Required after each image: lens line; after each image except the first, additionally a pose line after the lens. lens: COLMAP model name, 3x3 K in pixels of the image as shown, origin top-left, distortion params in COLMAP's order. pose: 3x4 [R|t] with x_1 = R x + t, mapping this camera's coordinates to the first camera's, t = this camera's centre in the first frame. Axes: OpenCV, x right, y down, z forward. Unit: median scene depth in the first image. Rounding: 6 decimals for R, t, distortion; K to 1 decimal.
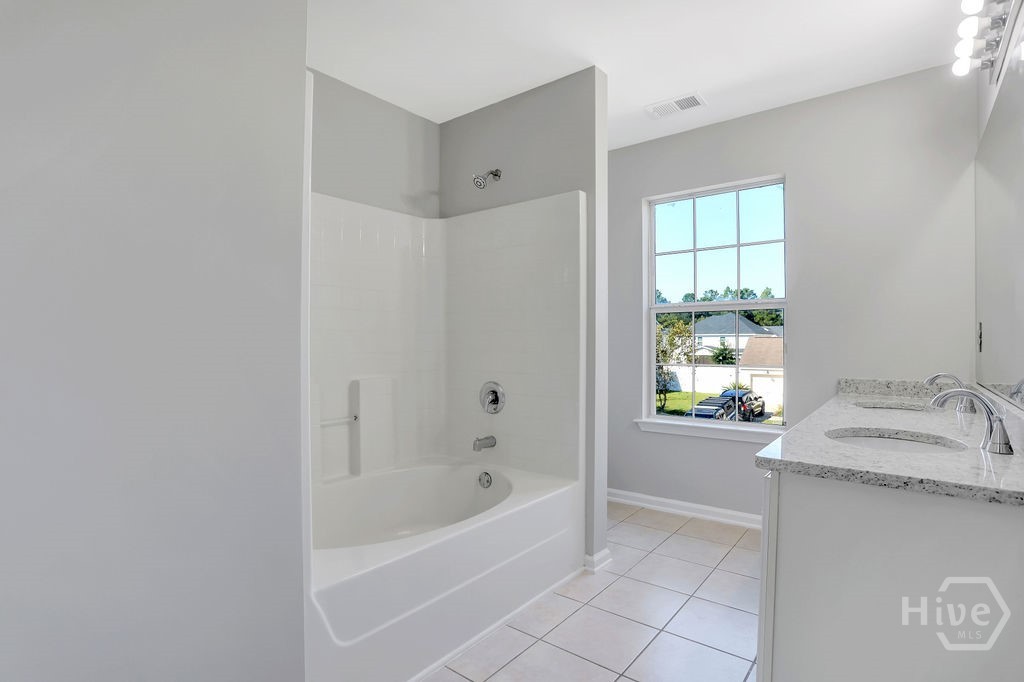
lens RADIAL K [[511.0, 0, 516.1], [0, 511.0, 350.6], [0, 0, 1]] dist [-0.064230, 0.021671]
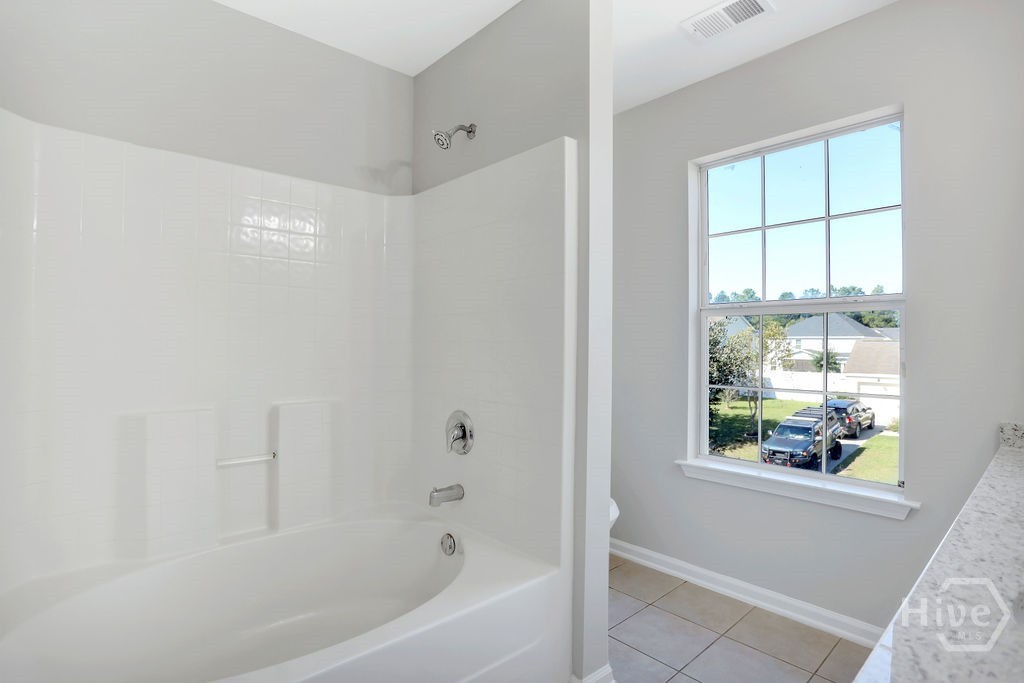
lens RADIAL K [[511.0, 0, 508.4], [0, 511.0, 345.6], [0, 0, 1]] dist [-0.064230, 0.021671]
pose [[0.984105, 0.007671, -0.177423, 0.151231], [-0.009720, 0.999896, -0.010682, -0.025800], [0.177322, 0.012237, 0.984077, 0.289296]]
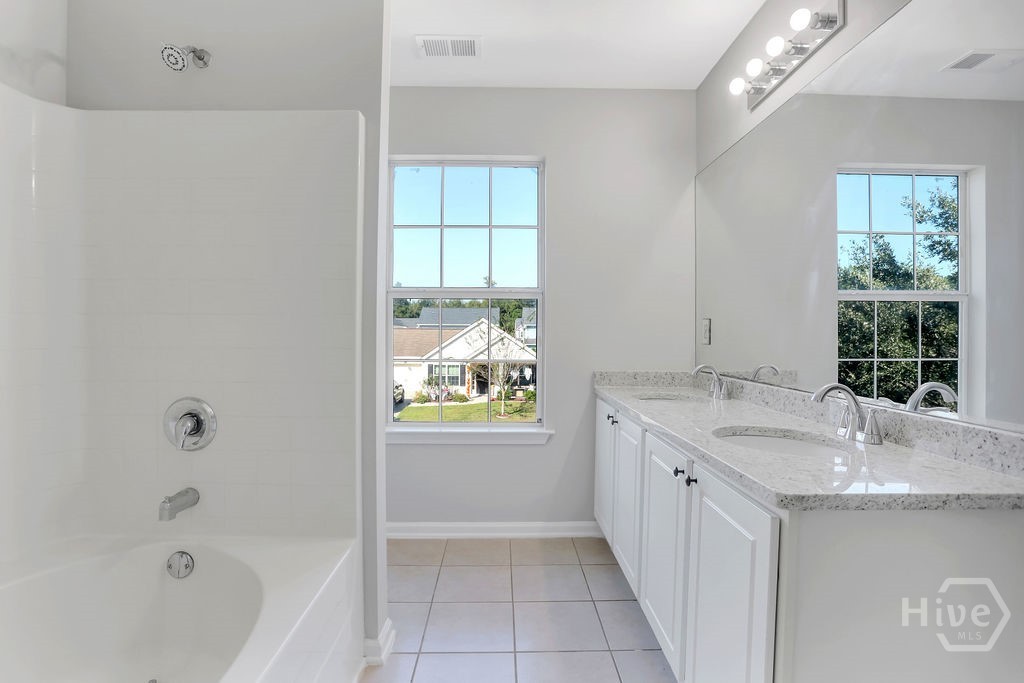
lens RADIAL K [[511.0, 0, 514.4], [0, 511.0, 340.2], [0, 0, 1]] dist [-0.064230, 0.021671]
pose [[0.769871, 0.000082, 0.638200, -0.127135], [0.000918, 0.999999, -0.001236, -0.005389], [-0.638199, 0.001538, 0.769870, 0.306432]]
